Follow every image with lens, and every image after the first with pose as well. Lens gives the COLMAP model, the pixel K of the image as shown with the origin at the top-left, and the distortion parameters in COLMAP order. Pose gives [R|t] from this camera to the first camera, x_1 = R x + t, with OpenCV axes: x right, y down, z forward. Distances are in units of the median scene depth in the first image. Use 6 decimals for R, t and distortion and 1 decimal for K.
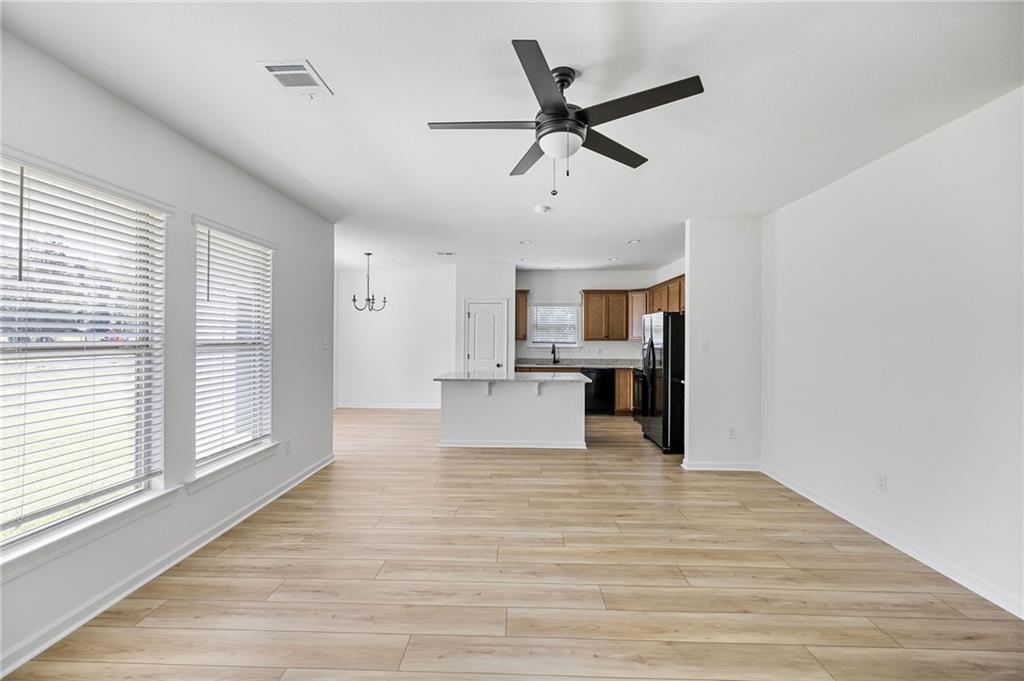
lens RADIAL K [[433.7, 0, 512.0], [0, 433.7, 340.5], [0, 0, 1]] dist [-0.000193, -0.000162]
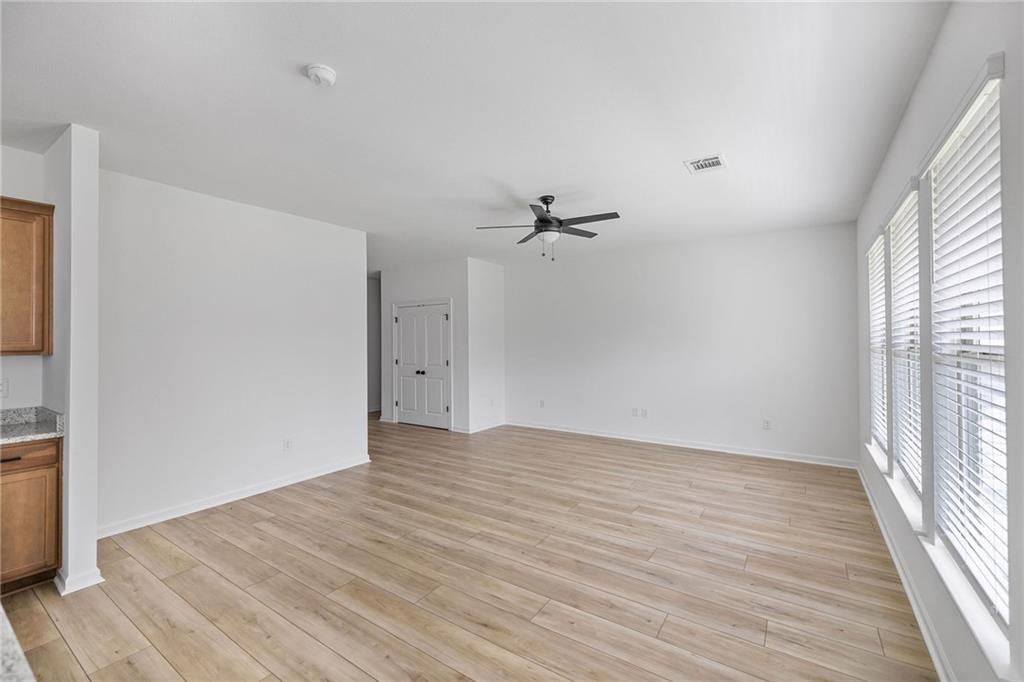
lens RADIAL K [[433.7, 0, 512.0], [0, 433.7, 341.0], [0, 0, 1]] dist [-0.000193, -0.000162]
pose [[-0.844446, 0.000829, 0.535640, -0.520040], [0.009329, 0.999870, 0.013160, -0.016292], [-0.535559, 0.016110, -0.844344, 1.853334]]
